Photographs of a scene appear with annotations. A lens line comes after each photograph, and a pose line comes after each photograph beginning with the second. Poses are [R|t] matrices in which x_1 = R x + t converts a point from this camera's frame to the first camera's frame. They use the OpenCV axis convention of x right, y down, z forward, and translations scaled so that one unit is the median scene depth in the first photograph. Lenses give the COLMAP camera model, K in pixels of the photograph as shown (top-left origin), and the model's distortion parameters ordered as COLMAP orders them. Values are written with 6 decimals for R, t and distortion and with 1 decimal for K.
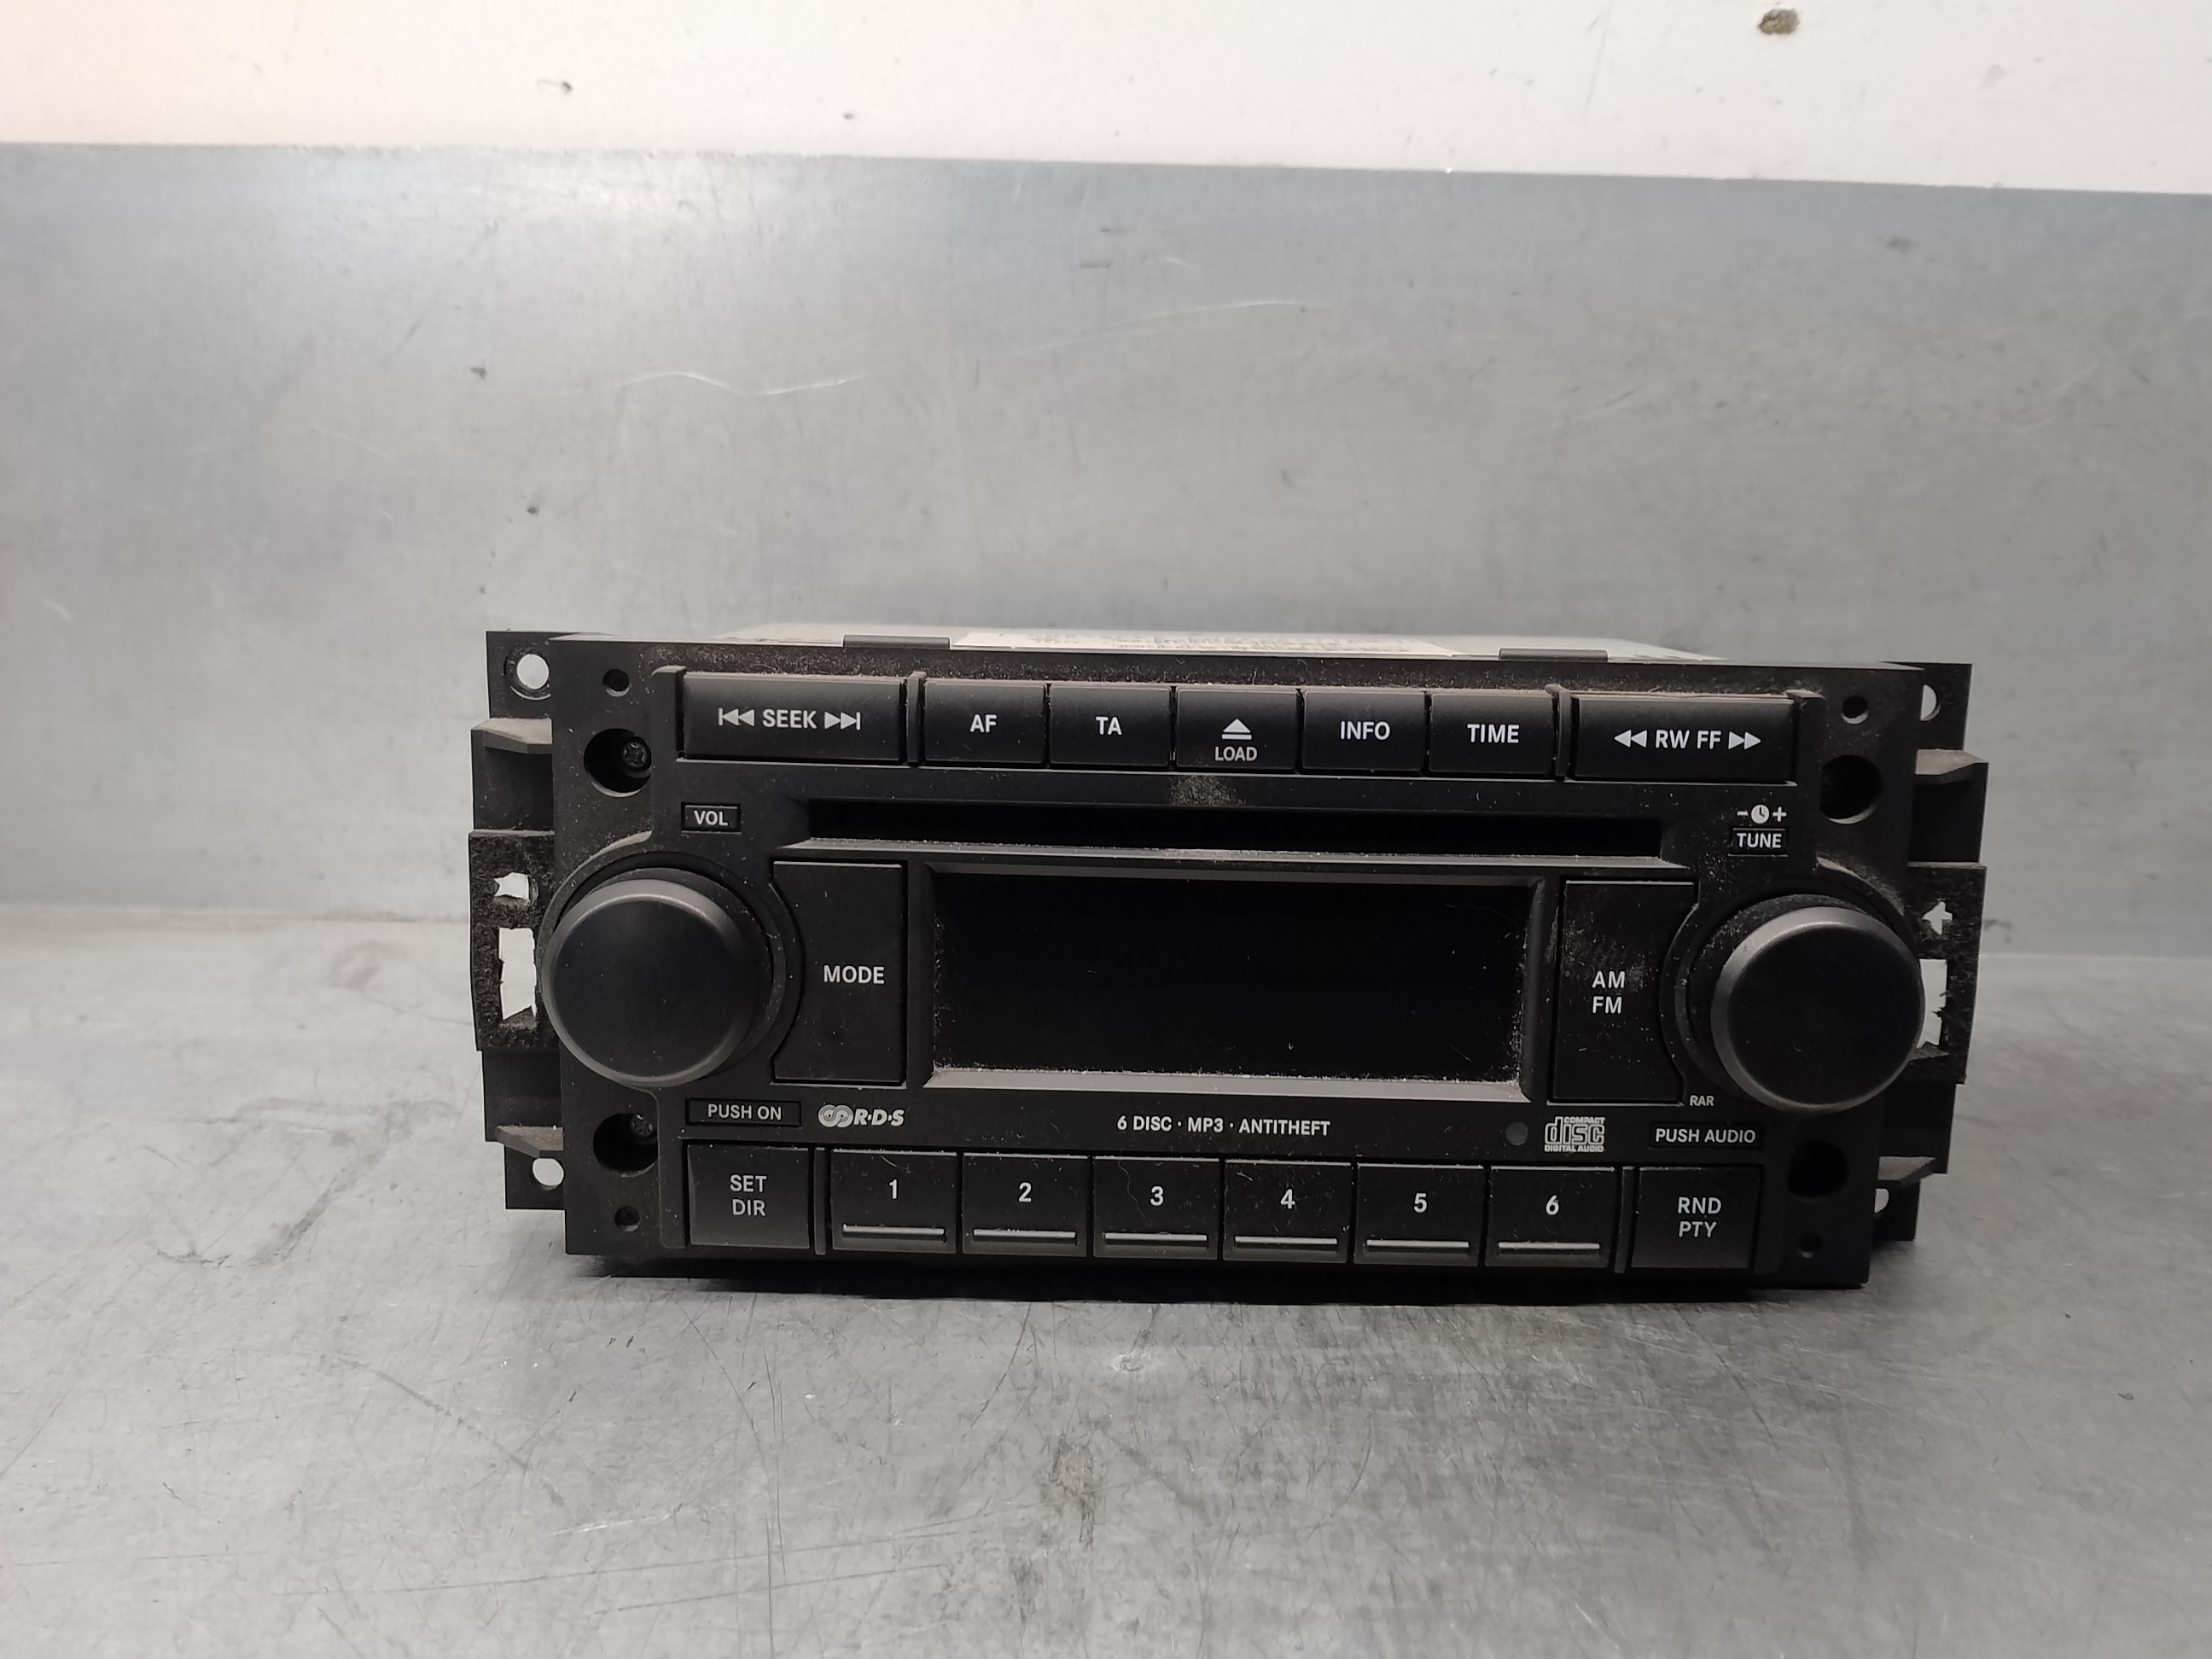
lens RADIAL K [[1792.6, 0, 1111.6], [0, 1792.6, 838.1], [0, 0, 1]] dist [0.027553, -0.119379]
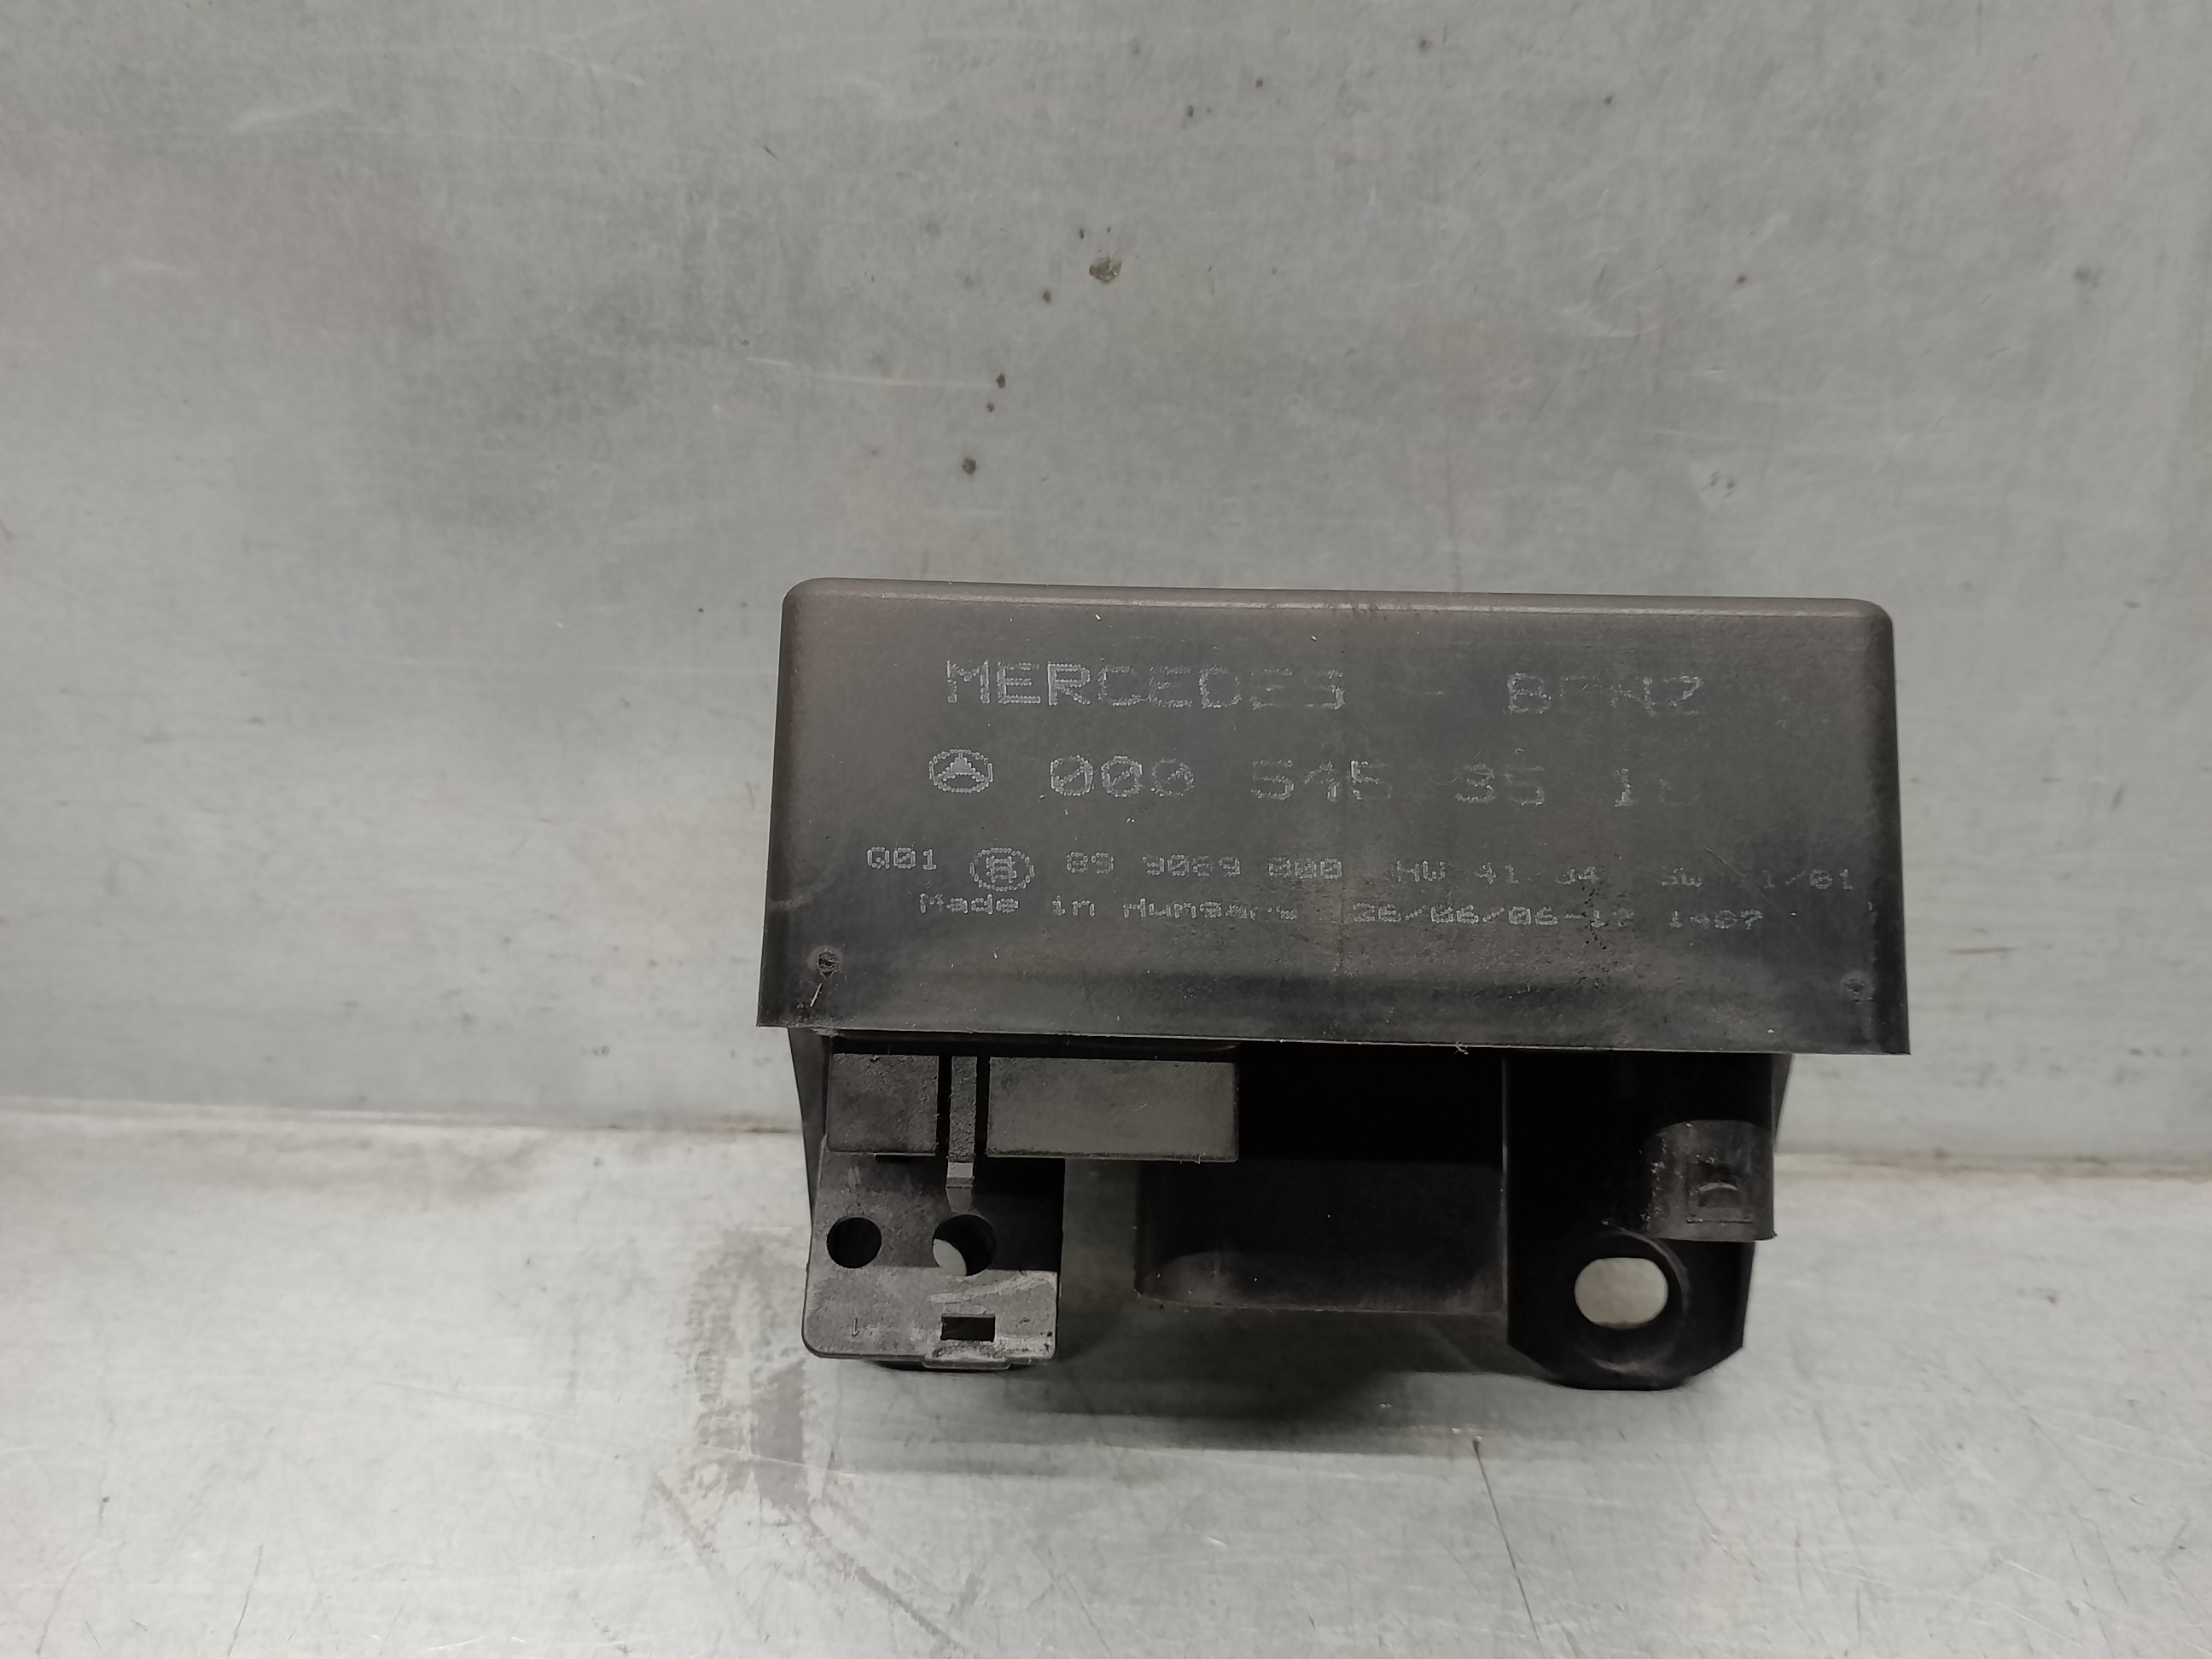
lens RADIAL K [[1792.6, 0, 1103.1], [0, 1792.6, 822.7], [0, 0, 1]] dist [0.027553, -0.119379]
pose [[0.999863, 0.003143, -0.016221, -0.495911], [0.000726, 0.972440, 0.233152, -0.245647], [0.016507, -0.233132, 0.972305, 0.912049]]
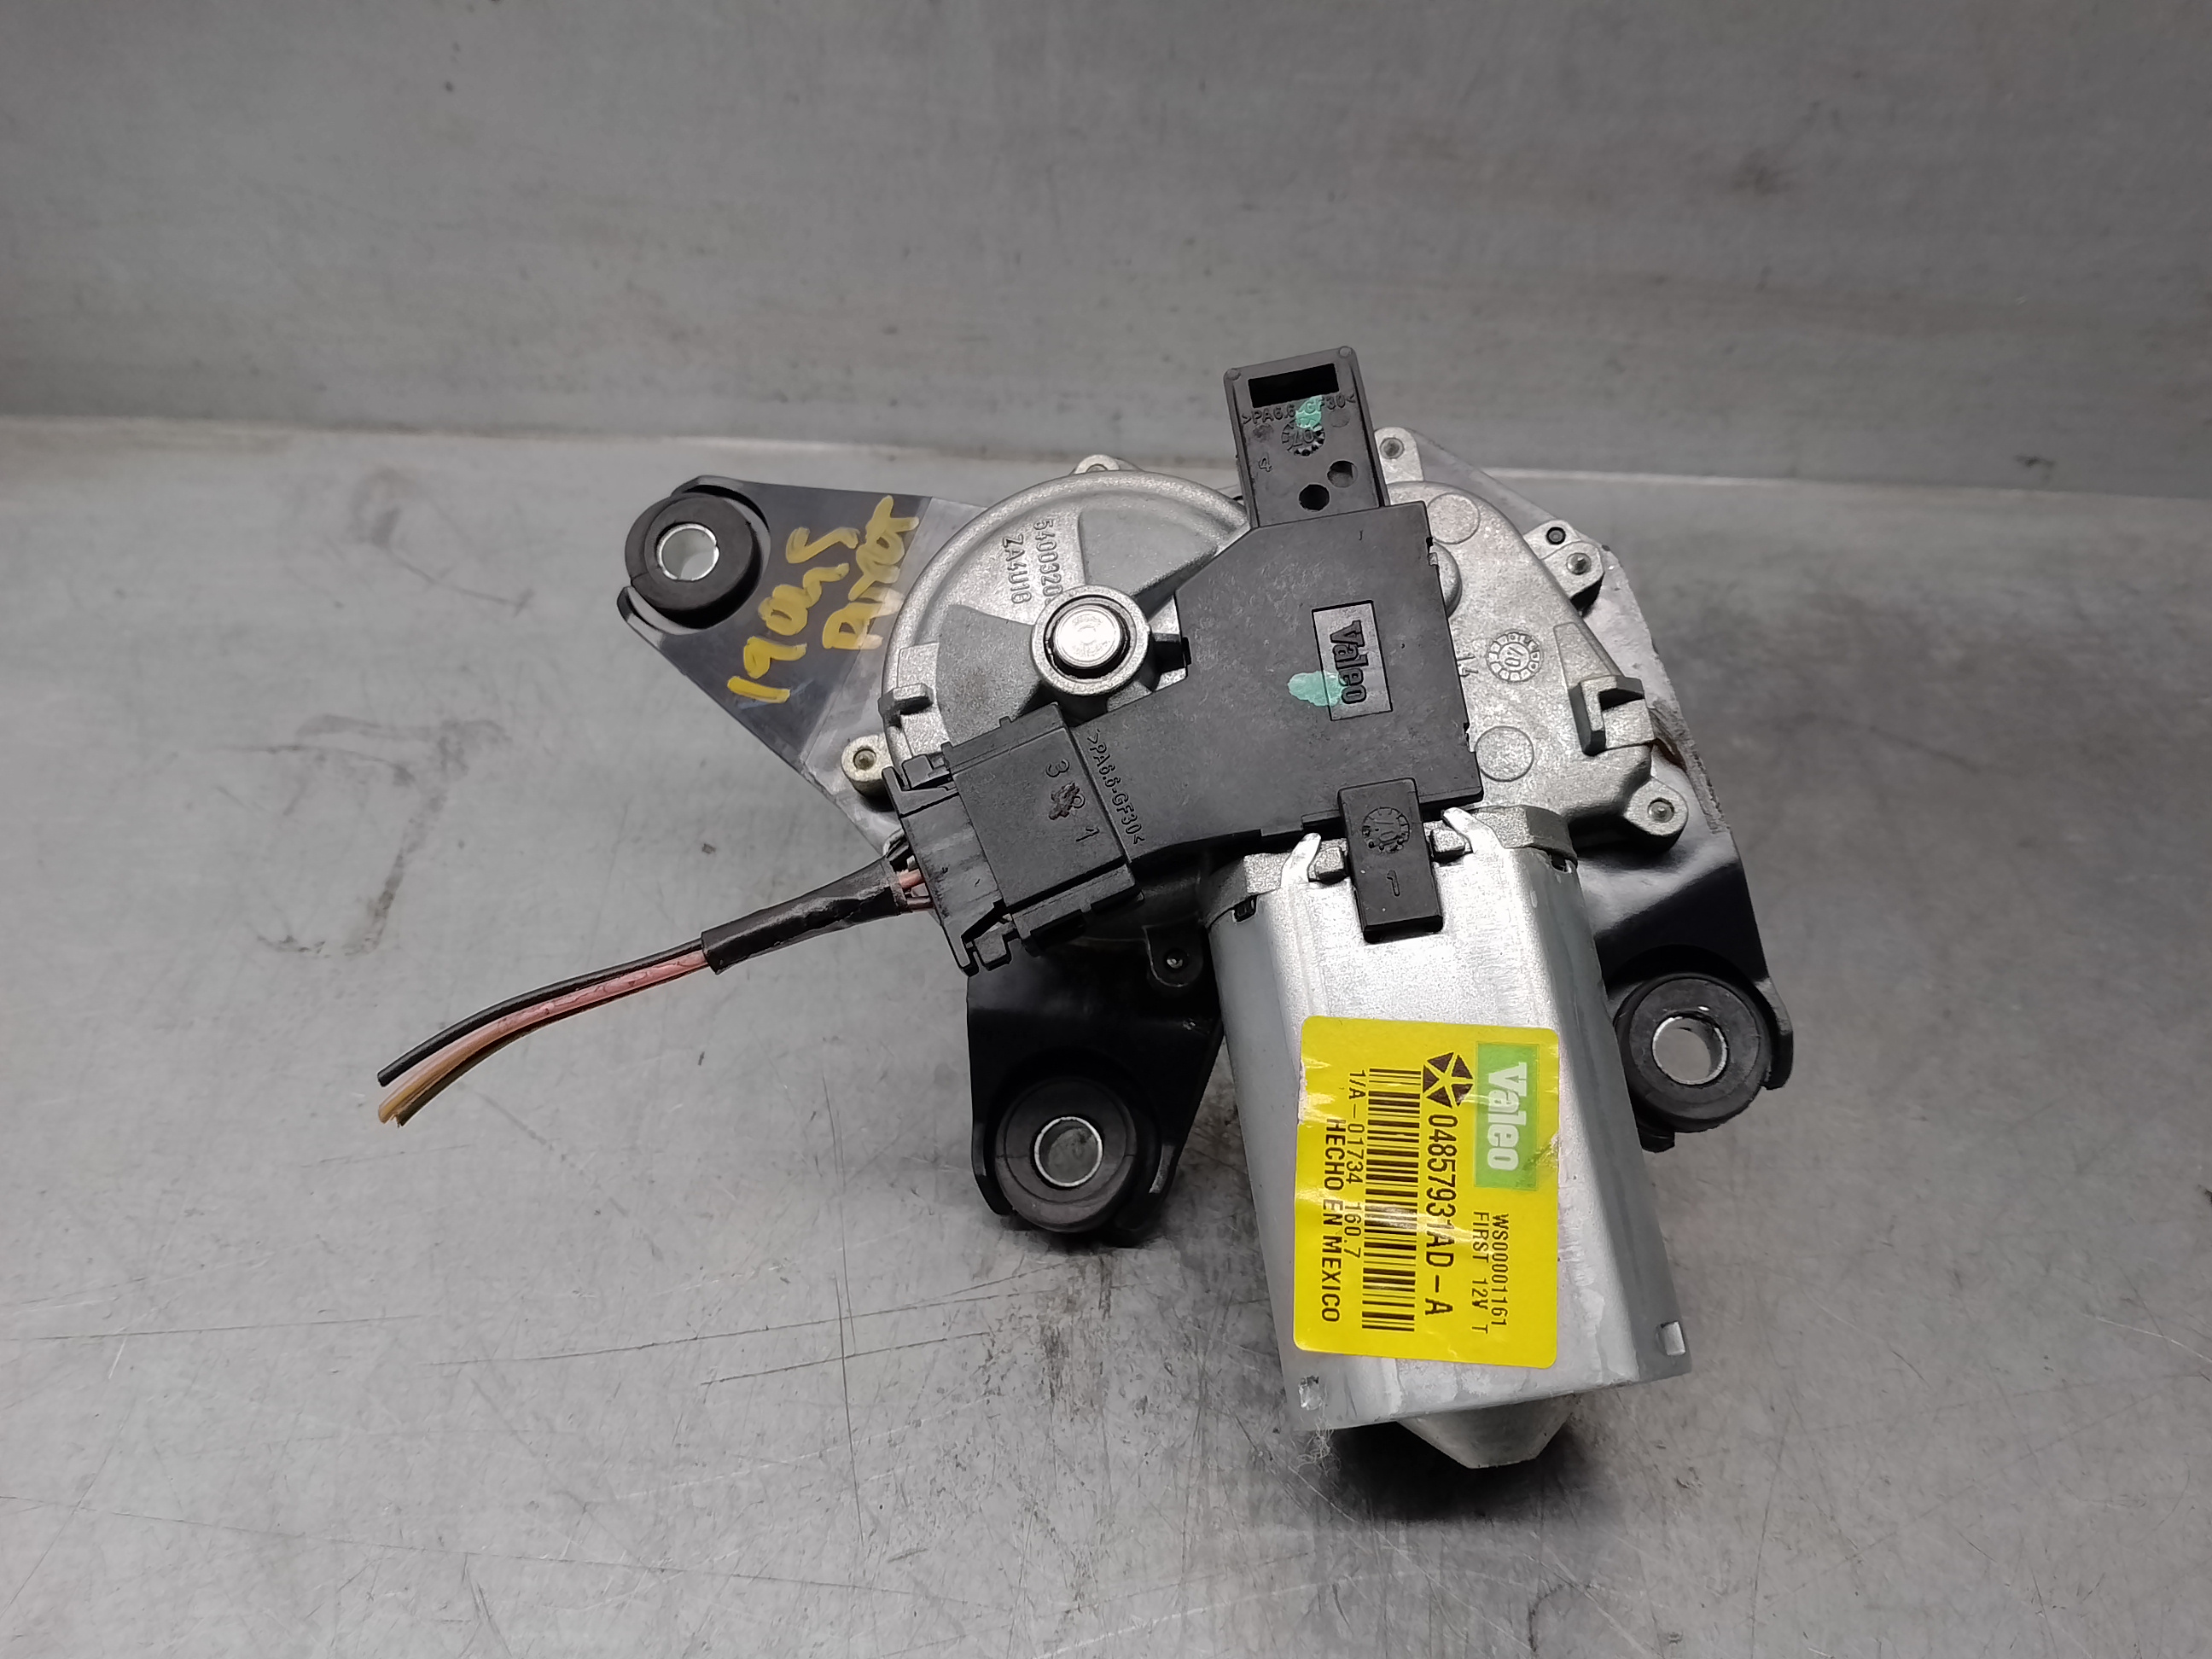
lens RADIAL K [[1792.6, 0, 1115.5], [0, 1792.6, 837.8], [0, 0, 1]] dist [0.027553, -0.119379]
pose [[0.999866, 0.015474, -0.005340, -0.003979], [-0.011714, 0.904216, 0.426915, -0.293417], [0.011435, -0.426795, 0.904276, 0.038937]]
